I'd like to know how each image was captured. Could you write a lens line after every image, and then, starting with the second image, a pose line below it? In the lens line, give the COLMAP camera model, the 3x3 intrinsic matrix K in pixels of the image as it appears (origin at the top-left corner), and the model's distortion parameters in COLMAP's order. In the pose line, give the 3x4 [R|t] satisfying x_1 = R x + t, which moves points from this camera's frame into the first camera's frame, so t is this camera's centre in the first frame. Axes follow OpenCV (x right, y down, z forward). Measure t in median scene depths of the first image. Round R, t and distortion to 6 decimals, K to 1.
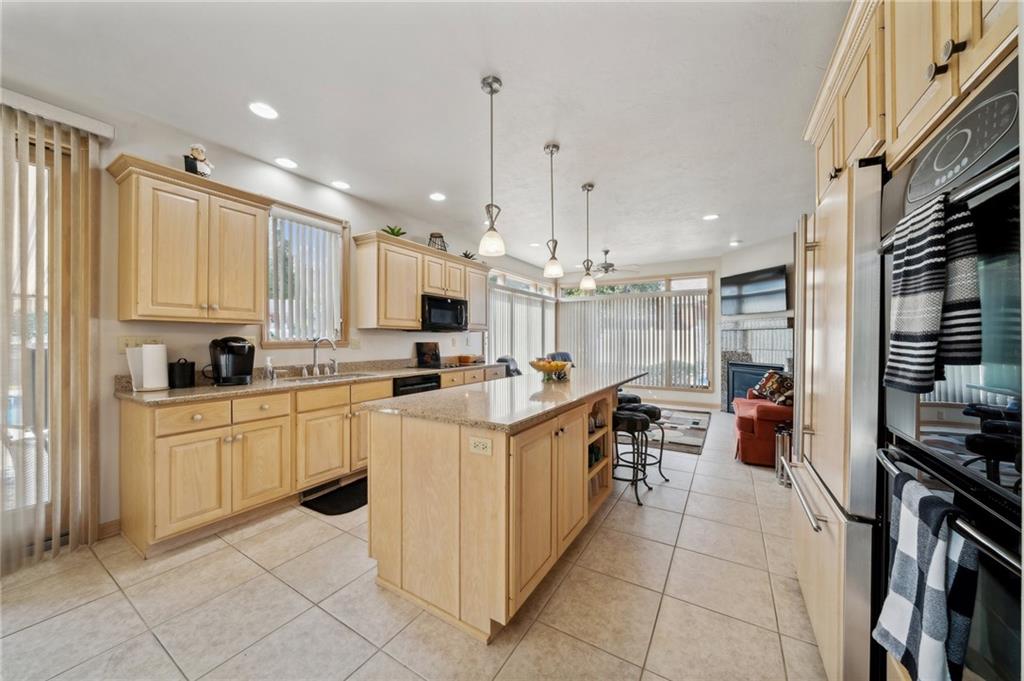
lens RADIAL K [[356.8, 0, 511.1], [0, 356.8, 340.2], [0, 0, 1]] dist [-0.000646, 0.000160]
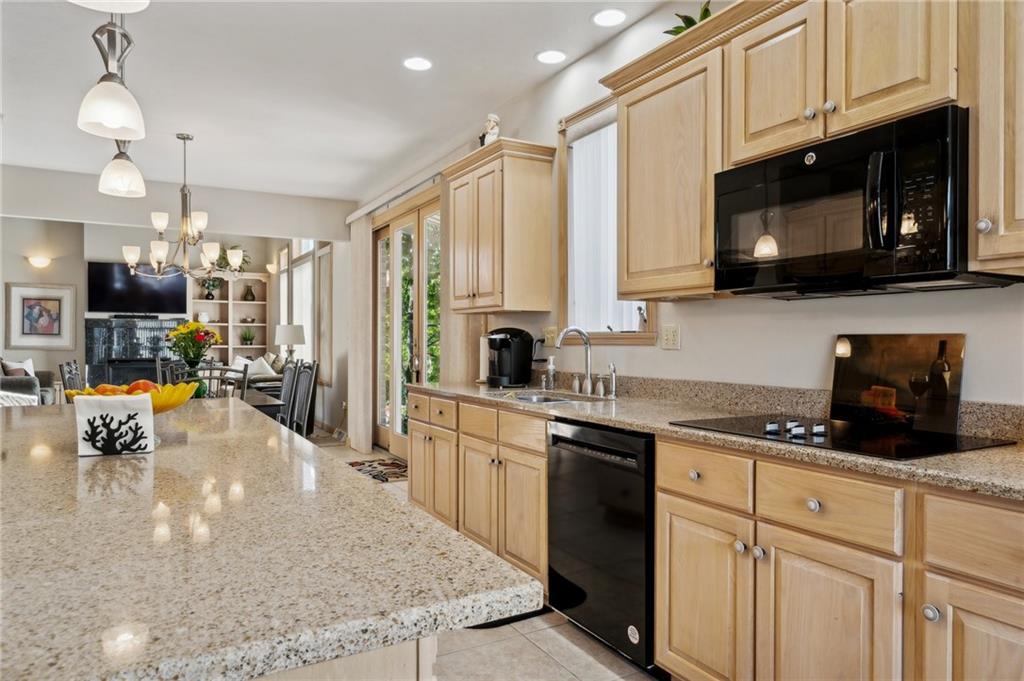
lens RADIAL K [[649.9, 0, 512.0], [0, 649.9, 343.0], [0, 0, 1]] dist [0.006073, 0.002144]
pose [[-0.491406, -0.001272, -0.870930, 0.299159], [-0.003776, 0.999993, 0.000670, 0.013393], [0.870922, 0.003617, -0.491407, 1.031109]]
